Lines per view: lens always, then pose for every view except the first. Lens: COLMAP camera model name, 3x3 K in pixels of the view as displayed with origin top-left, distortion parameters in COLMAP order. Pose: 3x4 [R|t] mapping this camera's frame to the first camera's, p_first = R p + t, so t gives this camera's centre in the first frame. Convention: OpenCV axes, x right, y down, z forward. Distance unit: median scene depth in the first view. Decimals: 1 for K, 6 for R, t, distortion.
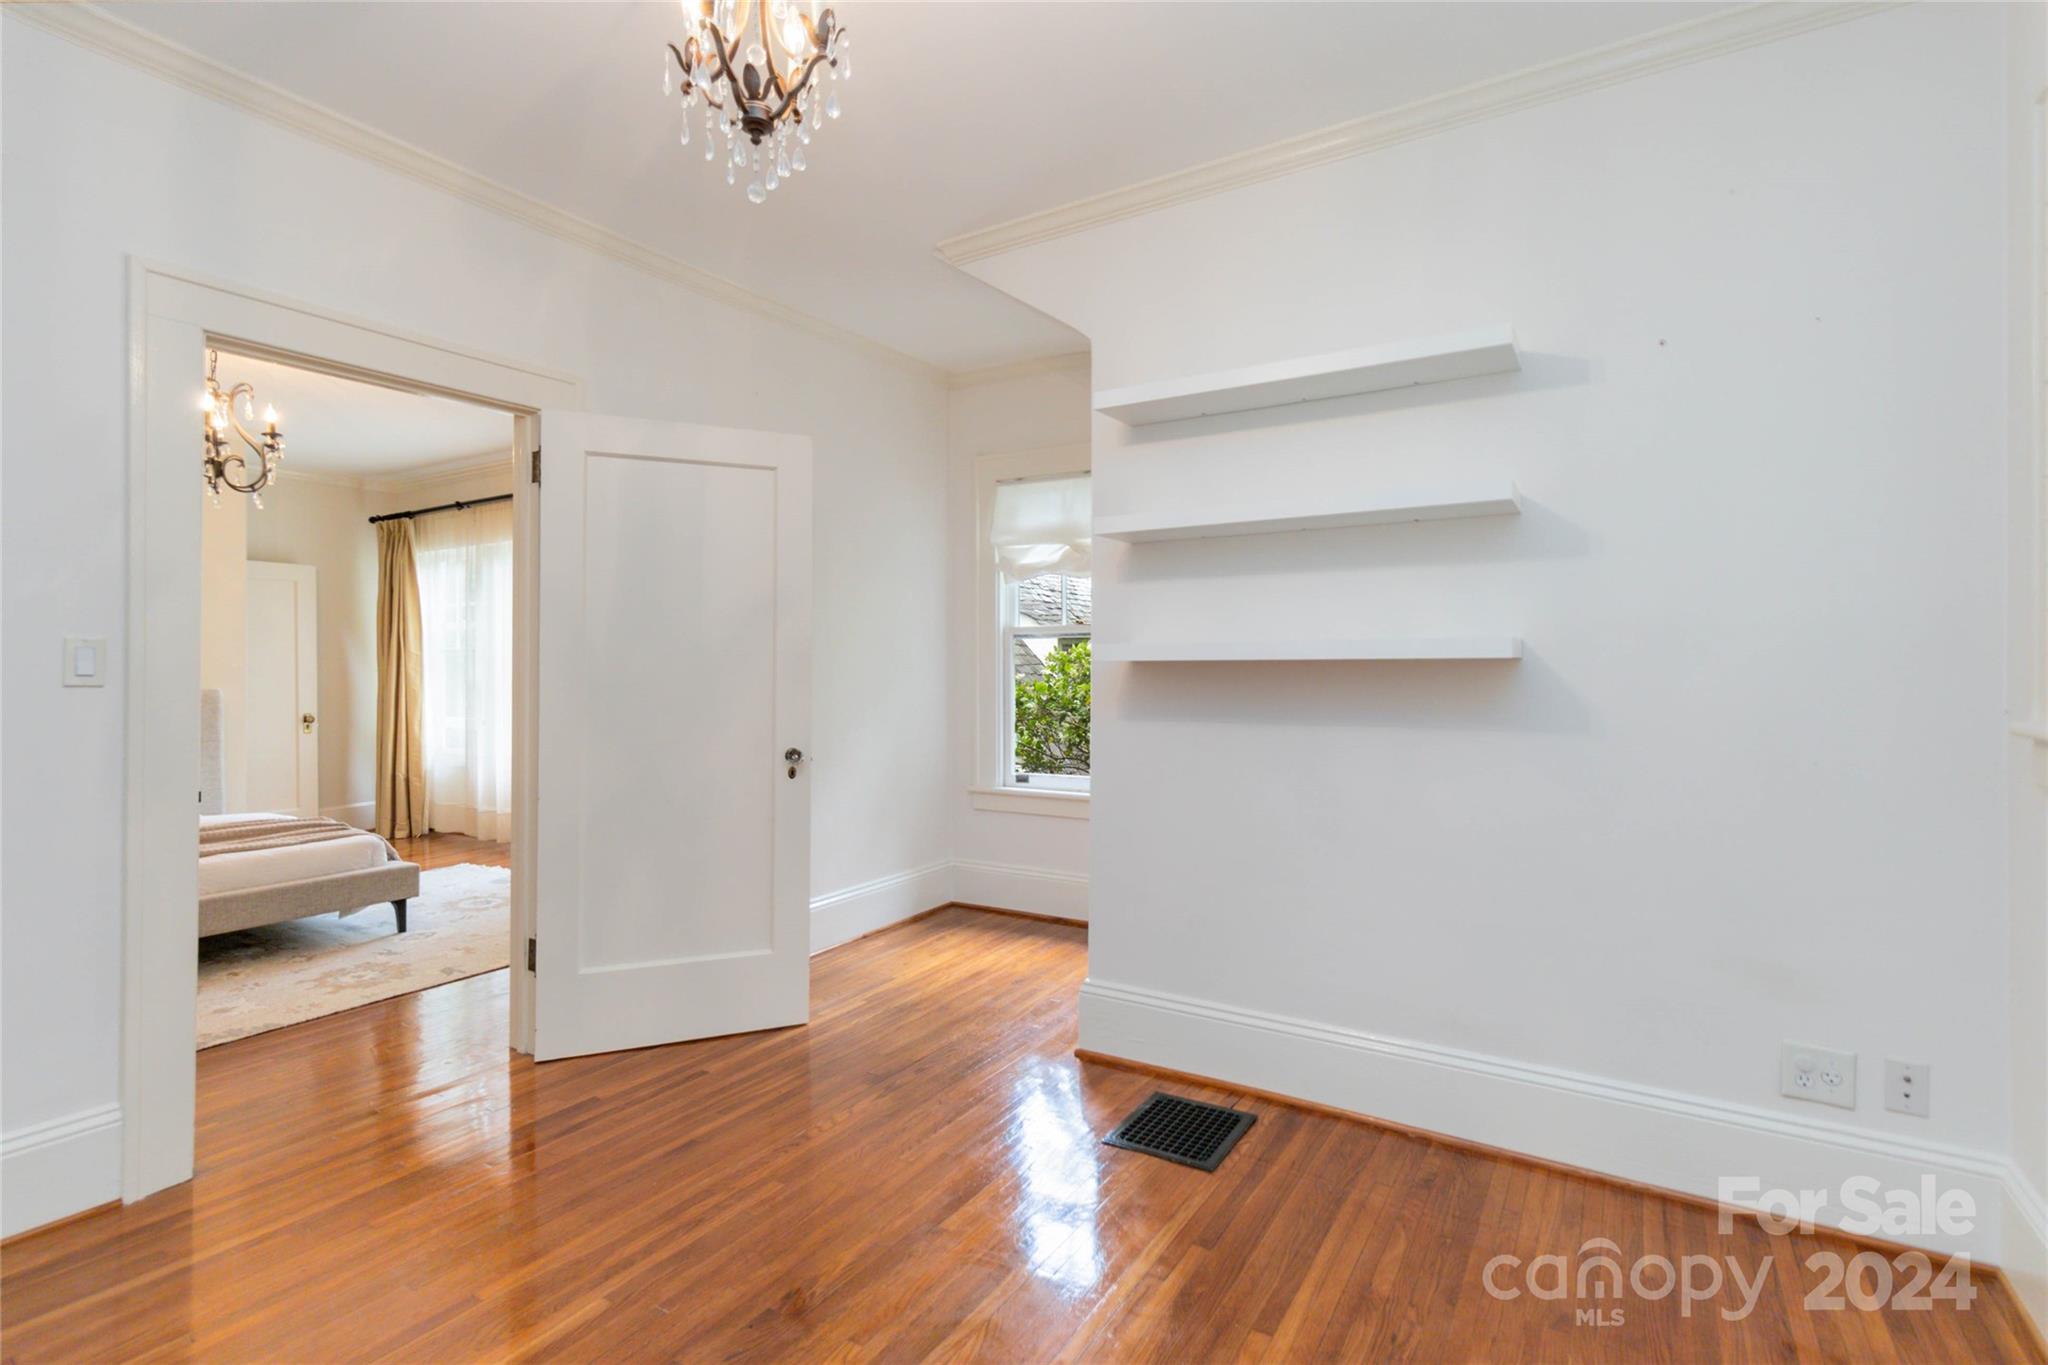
lens RADIAL K [[965.8, 0, 1021.0], [0, 965.8, 670.4], [0, 0, 1]] dist [-0.004646, 0.000024]
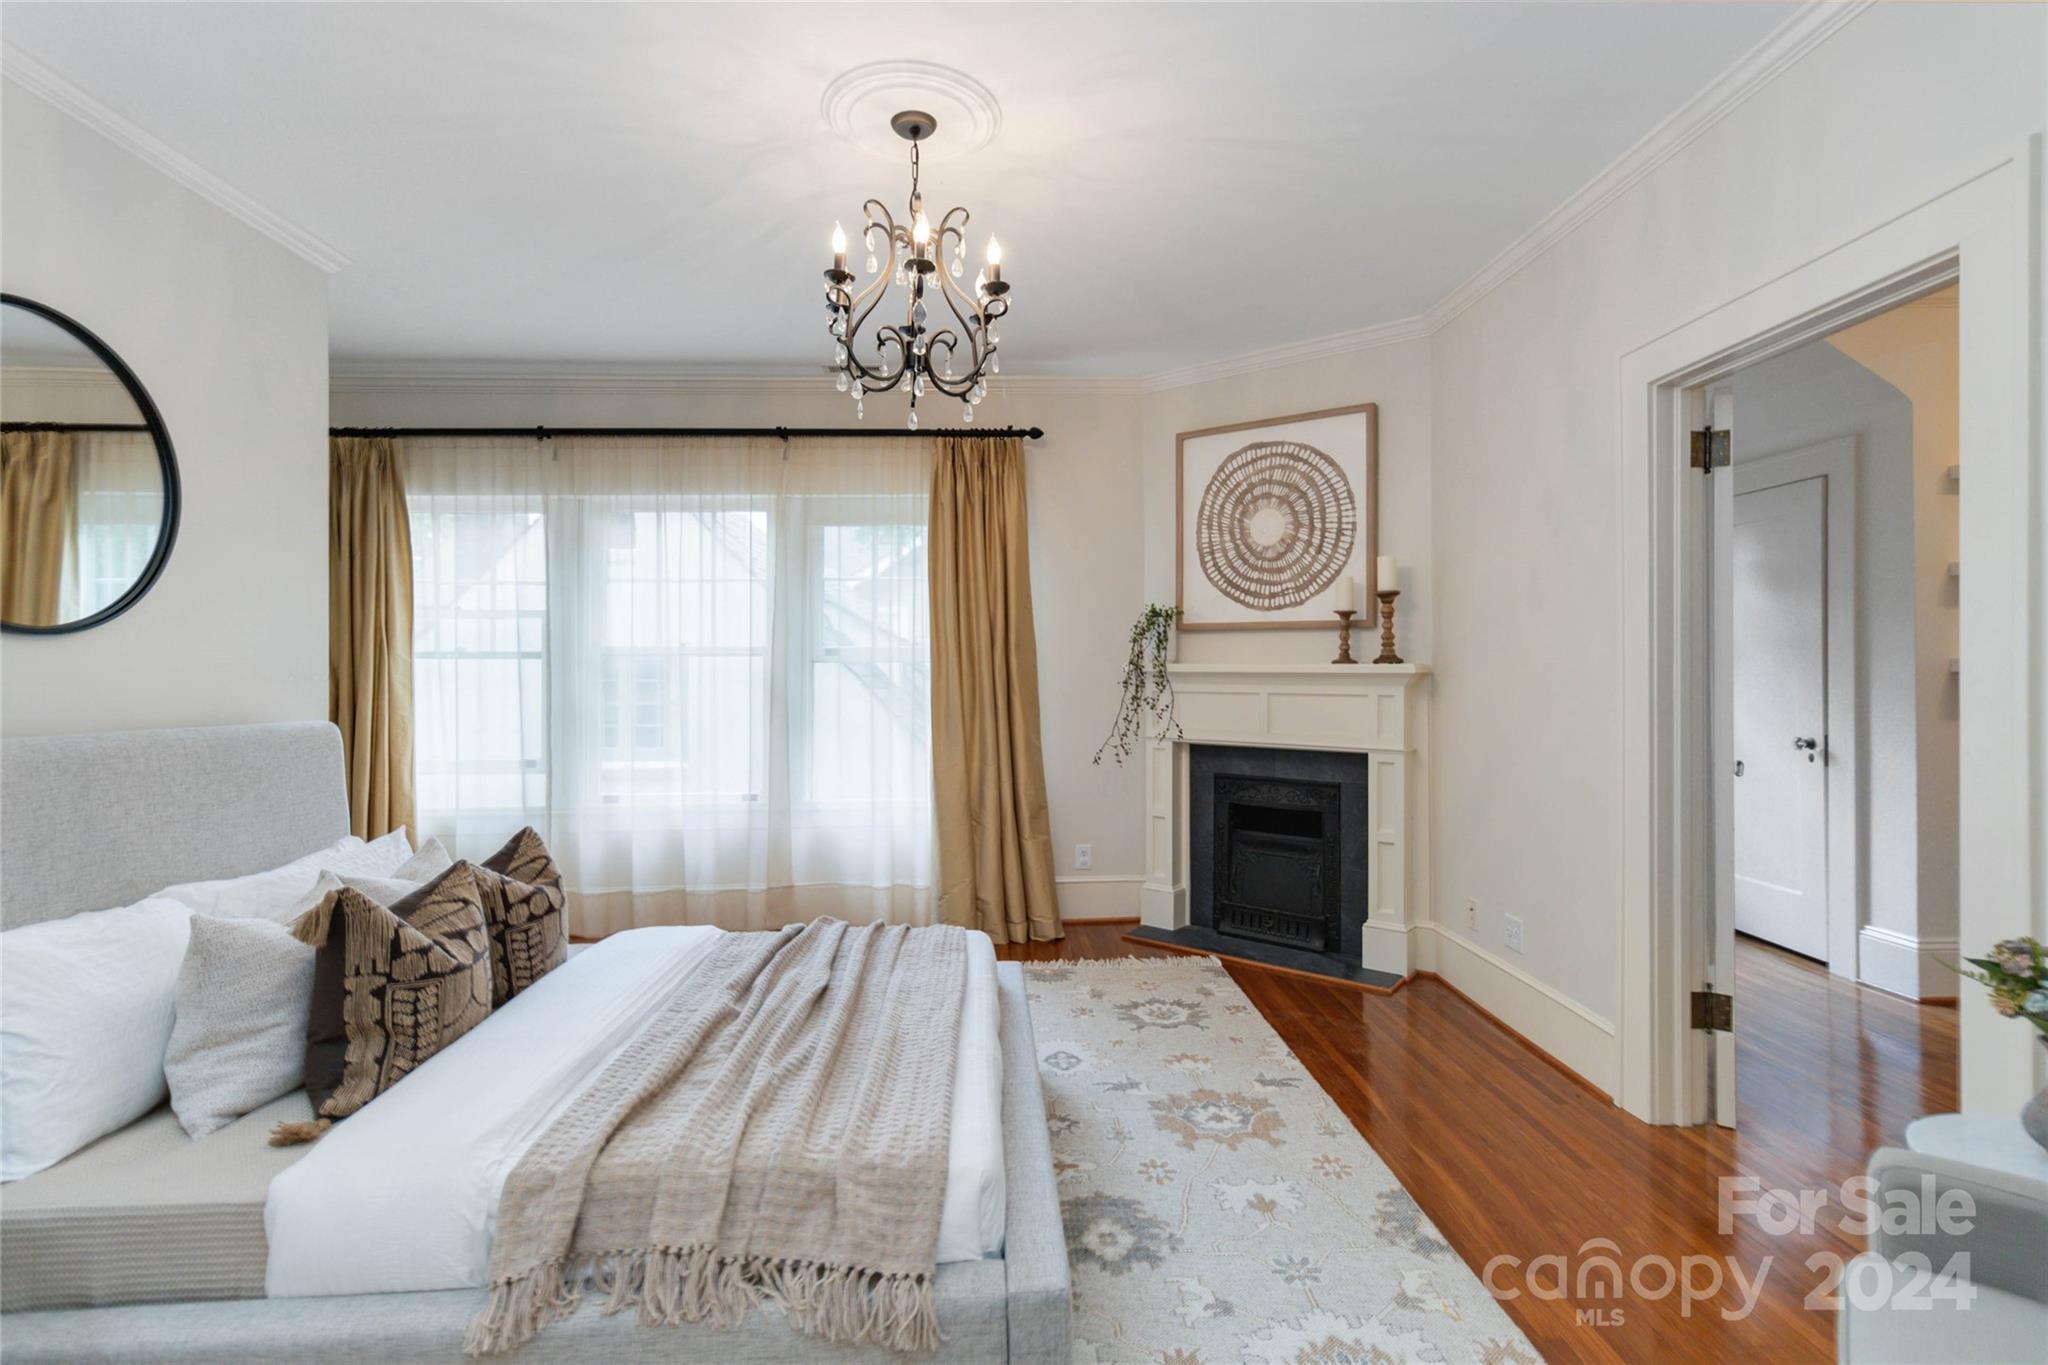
lens RADIAL K [[965.8, 0, 1021.0], [0, 965.8, 670.4], [0, 0, 1]] dist [-0.004646, 0.000024]
pose [[0.833820, 0.000275, 0.552036, -0.650162], [0.004686, 0.999960, -0.007576, -0.002663], [-0.552016, 0.008904, 0.833786, 0.264752]]
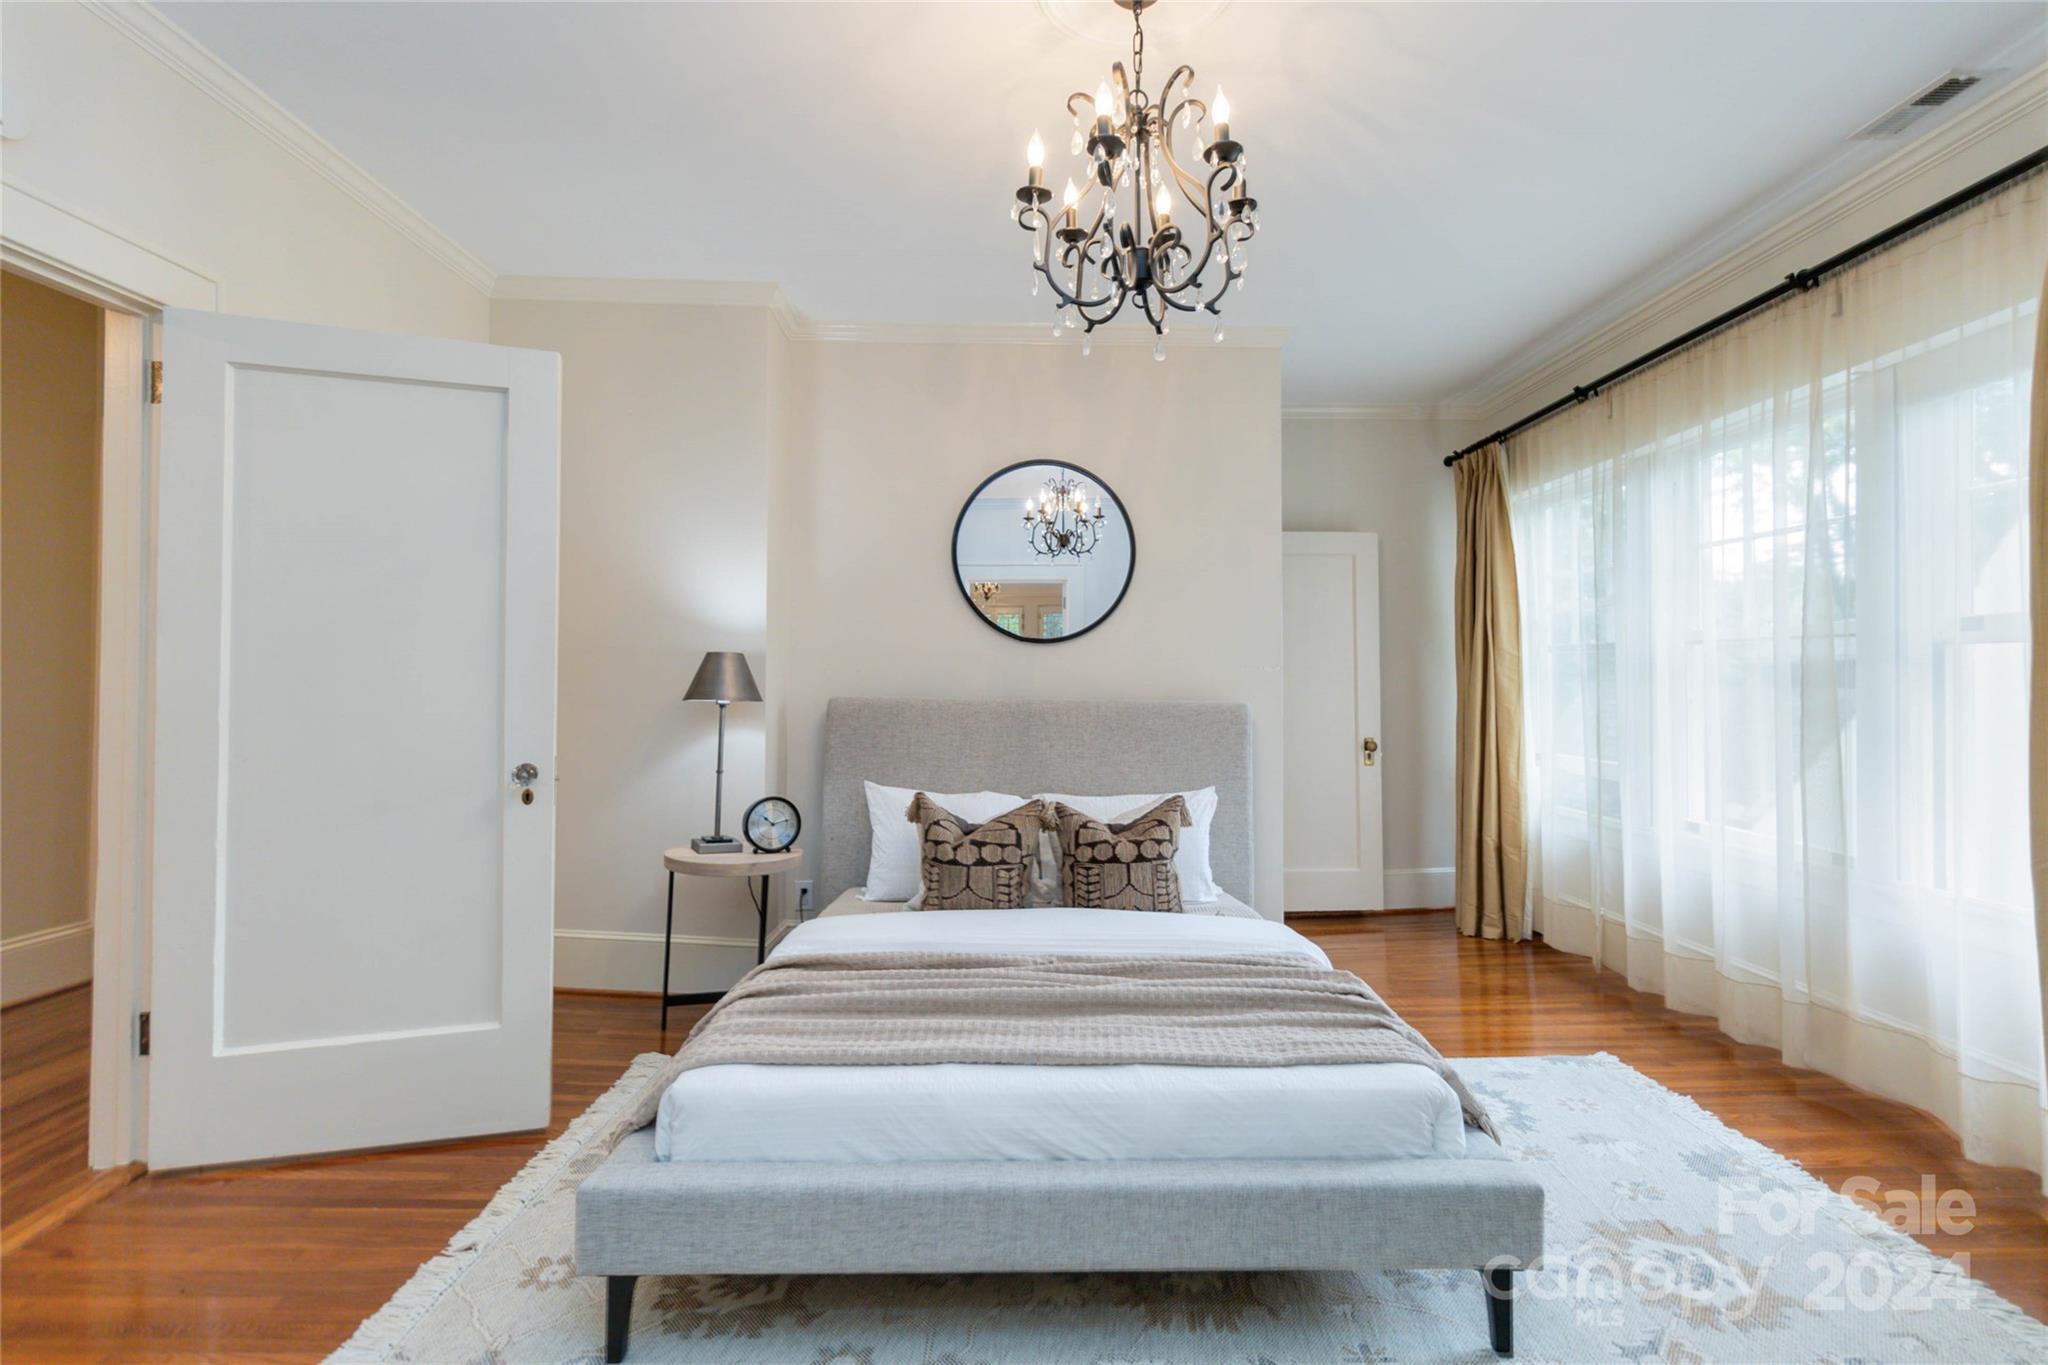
lens RADIAL K [[965.8, 0, 1021.0], [0, 965.8, 670.4], [0, 0, 1]] dist [-0.004646, 0.000024]
pose [[0.523470, -0.010911, -0.851974, -0.256359], [0.000695, 0.999923, -0.012379, 0.002454], [0.852044, 0.005888, 0.523437, 0.393725]]
